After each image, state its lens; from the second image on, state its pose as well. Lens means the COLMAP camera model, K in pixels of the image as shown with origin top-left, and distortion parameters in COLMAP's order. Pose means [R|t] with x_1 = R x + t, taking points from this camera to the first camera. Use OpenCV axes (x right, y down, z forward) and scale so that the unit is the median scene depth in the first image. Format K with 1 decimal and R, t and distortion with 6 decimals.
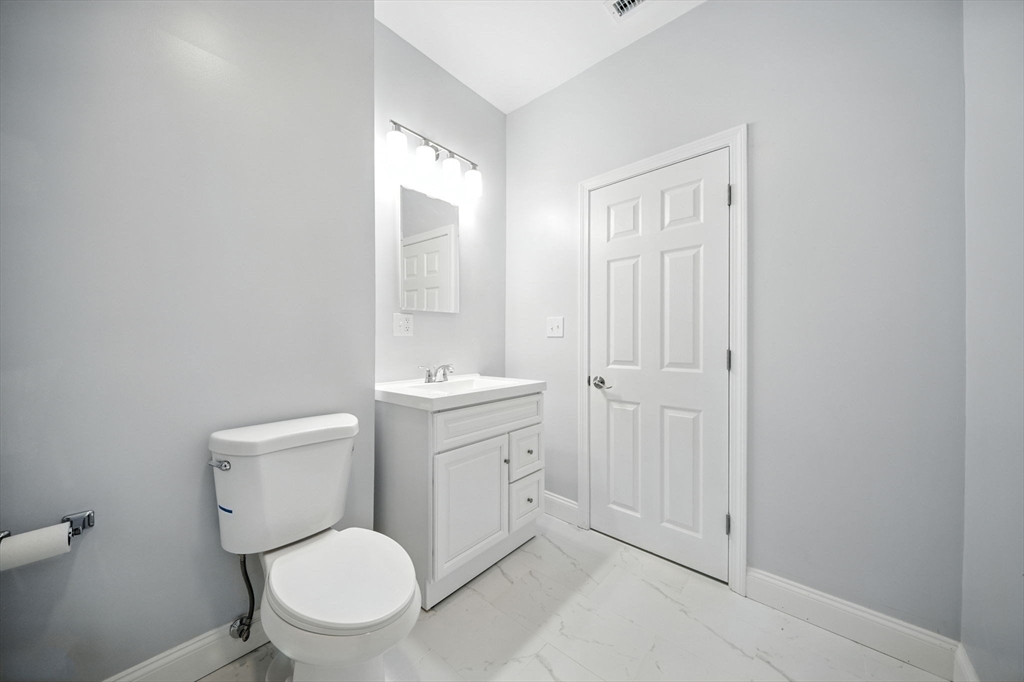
lens RADIAL K [[361.0, 0, 512.5], [0, 361.0, 343.5], [0, 0, 1]] dist [0.001009, -0.002732]
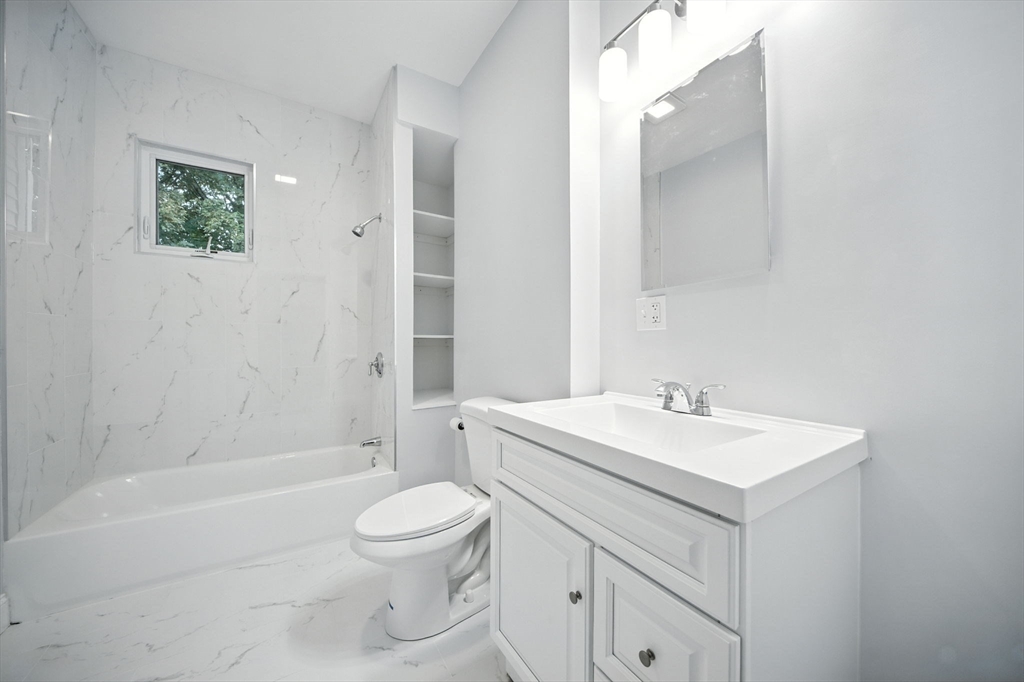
lens RADIAL K [[361.0, 0, 512.5], [0, 361.0, 343.5], [0, 0, 1]] dist [0.001009, -0.002732]
pose [[-0.303375, 0.001634, -0.952870, 0.404471], [-0.006657, 0.999970, 0.003834, 0.002207], [0.952848, 0.007506, -0.303355, 0.948548]]
